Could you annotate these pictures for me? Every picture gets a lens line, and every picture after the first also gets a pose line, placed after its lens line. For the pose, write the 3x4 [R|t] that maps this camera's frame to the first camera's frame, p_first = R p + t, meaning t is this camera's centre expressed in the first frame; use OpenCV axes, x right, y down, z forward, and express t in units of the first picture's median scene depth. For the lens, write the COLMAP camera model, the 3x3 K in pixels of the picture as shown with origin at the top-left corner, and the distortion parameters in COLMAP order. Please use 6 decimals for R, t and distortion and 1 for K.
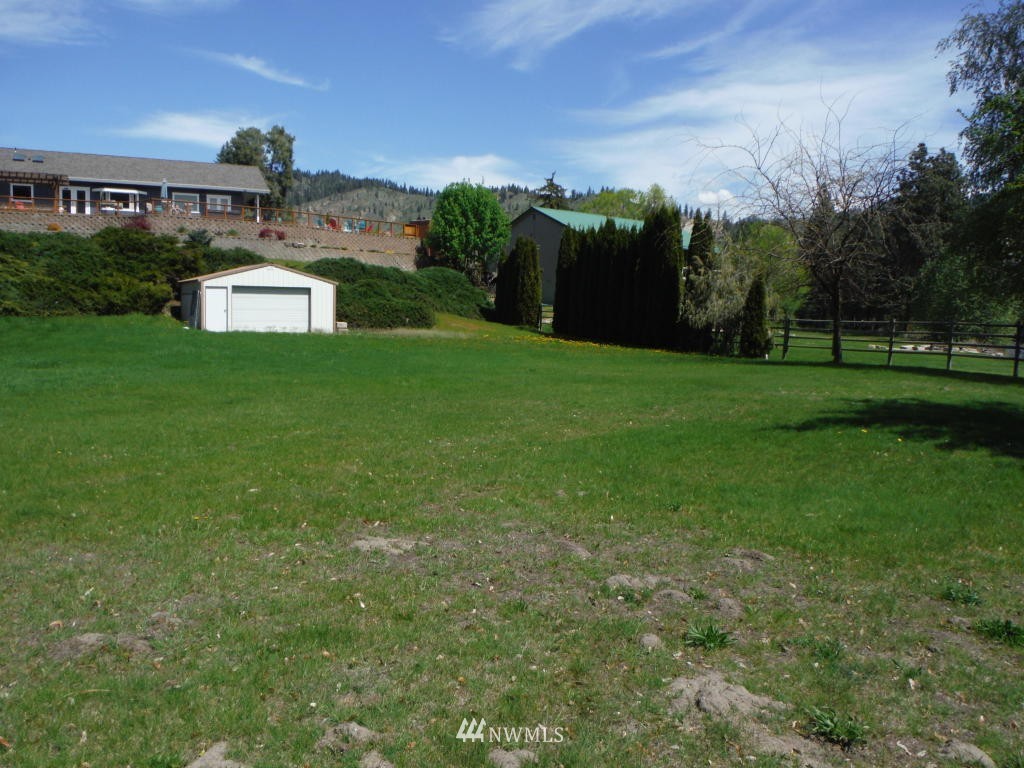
lens RADIAL K [[880.0, 0, 513.7], [0, 880.0, 384.0], [0, 0, 1]] dist [-0.068046, 0.034048]
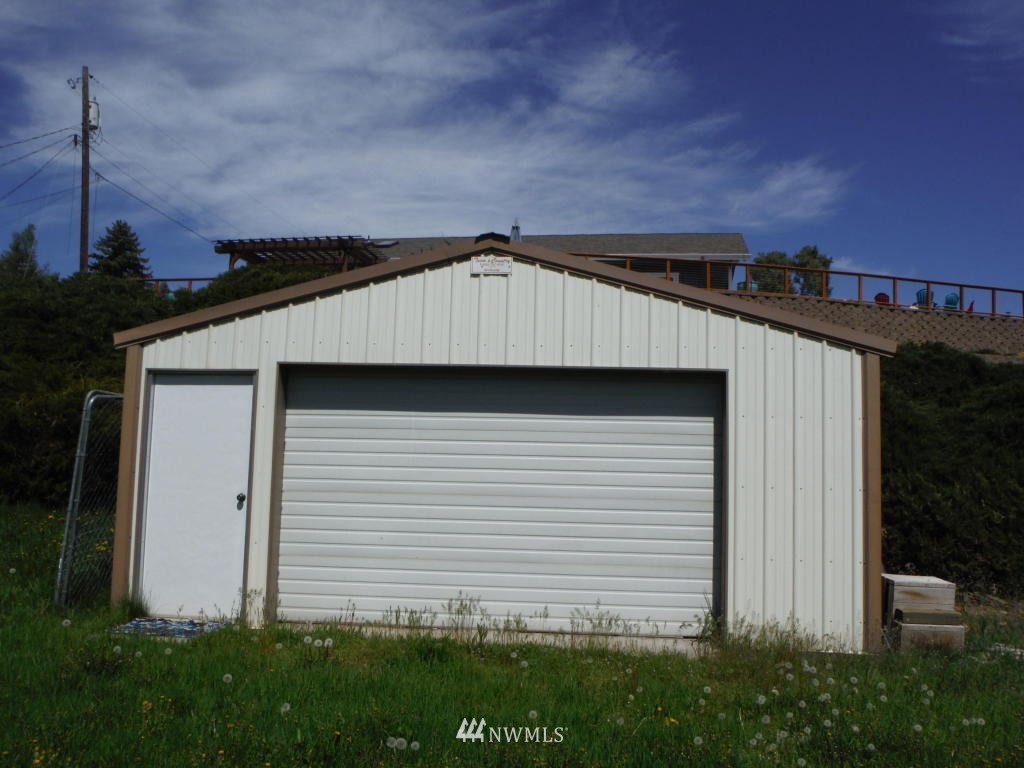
lens RADIAL K [[880.0, 0, 515.8], [0, 880.0, 386.1], [0, 0, 1]] dist [-0.068046, 0.034048]
pose [[0.820122, -0.053565, -0.569676, -0.163943], [-0.060756, 0.981828, -0.179784, -0.072630], [0.568954, 0.182056, 0.801964, 0.820240]]
